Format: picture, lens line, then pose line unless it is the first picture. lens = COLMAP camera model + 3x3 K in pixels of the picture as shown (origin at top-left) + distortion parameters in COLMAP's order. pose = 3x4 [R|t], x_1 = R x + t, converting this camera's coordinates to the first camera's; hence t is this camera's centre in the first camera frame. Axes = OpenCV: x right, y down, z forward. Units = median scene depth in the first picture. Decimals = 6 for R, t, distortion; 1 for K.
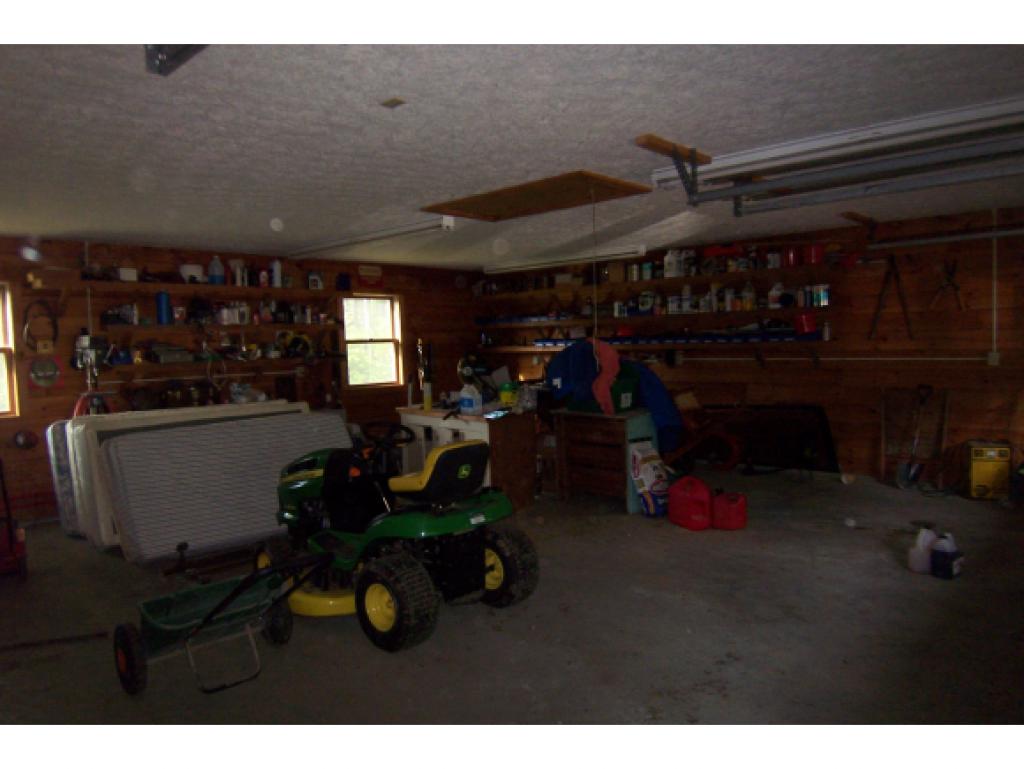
lens RADIAL K [[685.7, 0, 512.0], [0, 685.7, 384.5], [0, 0, 1]] dist [0.001114, 0.000238]
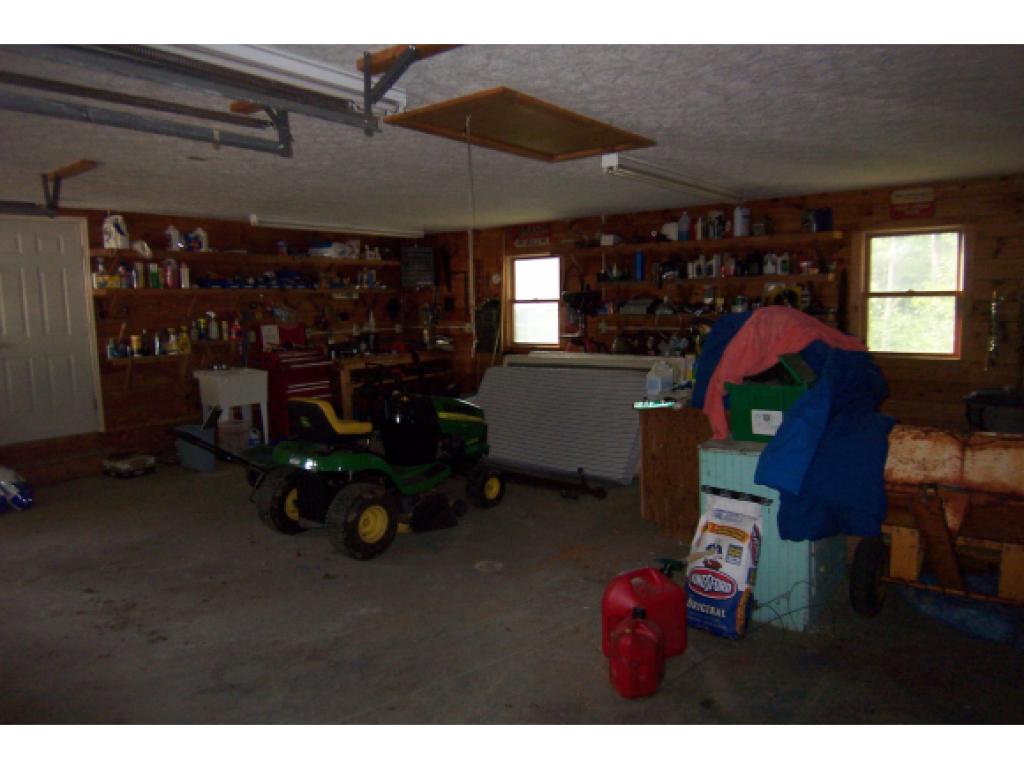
lens RADIAL K [[692.3, 0, 512.0], [0, 692.3, 384.5], [0, 0, 1]] dist [-0.030962, -0.000881]
pose [[0.082075, 0.146245, -0.985838, 0.608221], [-0.043272, 0.988765, 0.143077, -0.068487], [0.995686, 0.030916, 0.087482, 0.658554]]
